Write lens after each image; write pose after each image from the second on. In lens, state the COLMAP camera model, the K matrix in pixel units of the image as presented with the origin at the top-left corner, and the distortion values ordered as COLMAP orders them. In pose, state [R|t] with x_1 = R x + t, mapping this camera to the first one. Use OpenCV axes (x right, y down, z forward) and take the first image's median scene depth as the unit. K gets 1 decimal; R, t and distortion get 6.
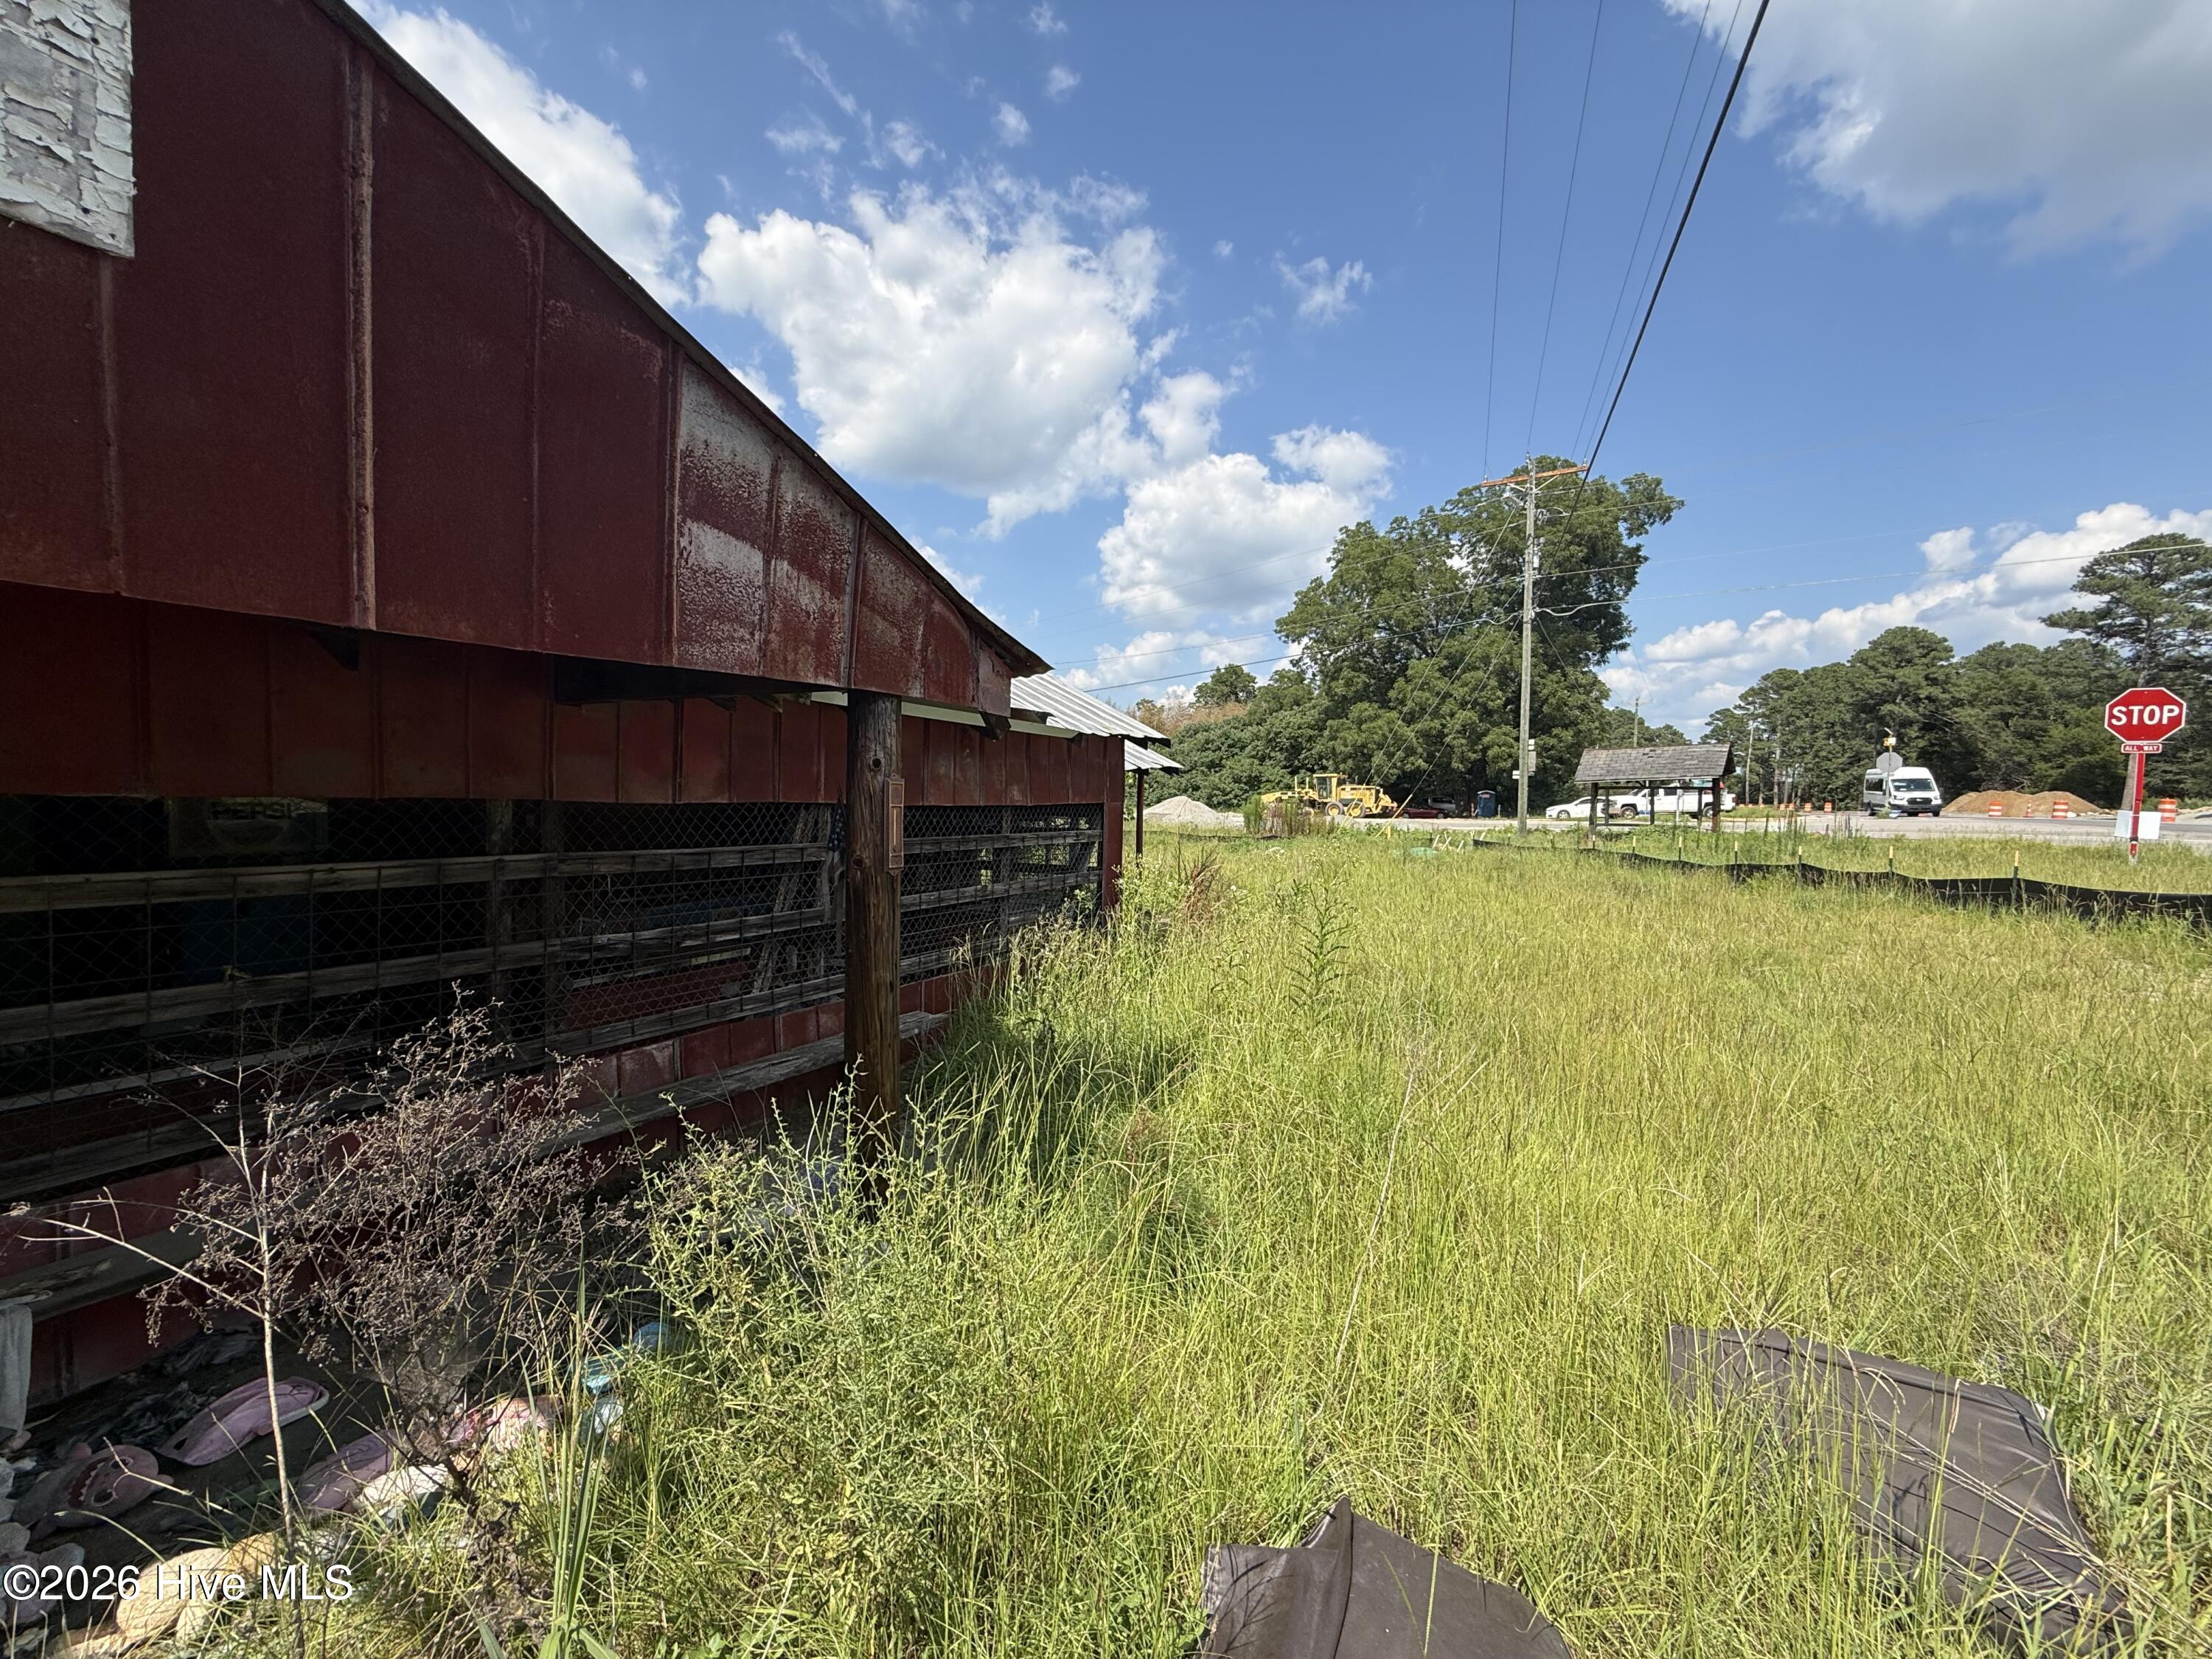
lens RADIAL K [[886.6, 0, 1090.9], [0, 886.6, 836.6], [0, 0, 1]] dist [-0.000568, 0.000171]
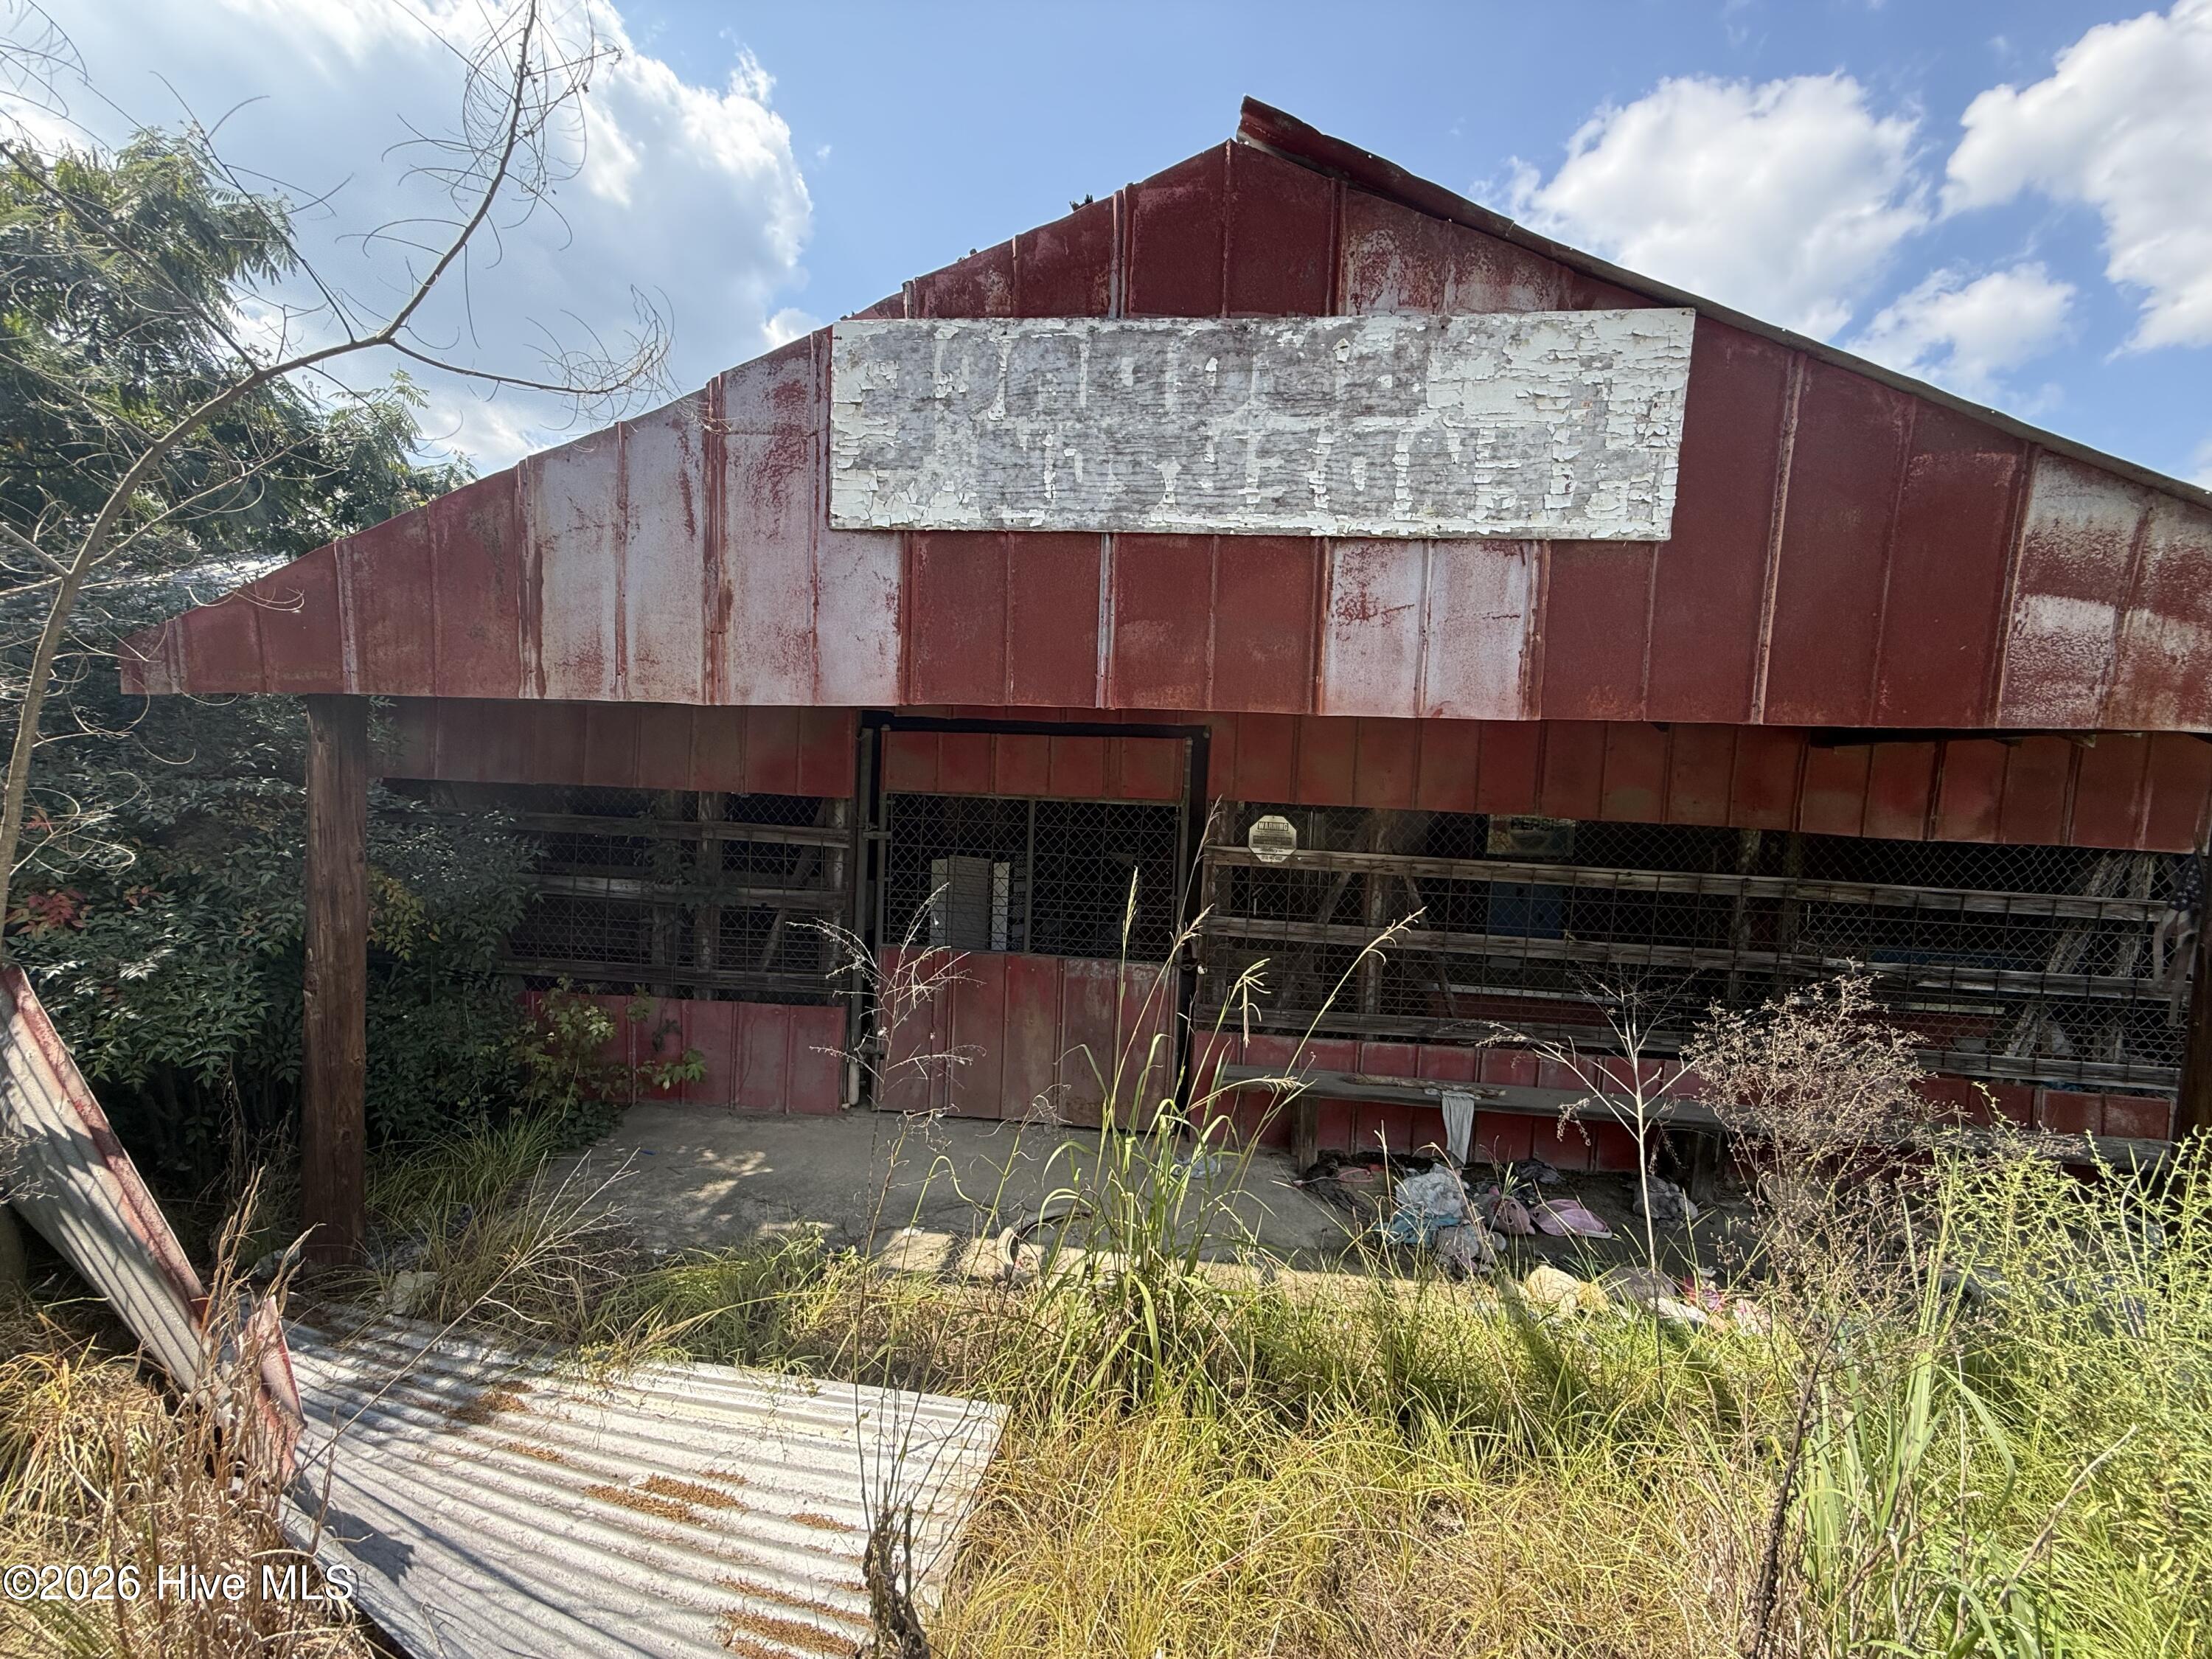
lens RADIAL K [[886.6, 0, 1090.9], [0, 886.6, 827.9], [0, 0, 1]] dist [-0.000568, 0.000171]
pose [[0.416237, 0.055424, -0.907566, 0.071731], [-0.082542, 0.996322, 0.022988, 0.003725], [0.905502, 0.065344, 0.419281, -0.447136]]
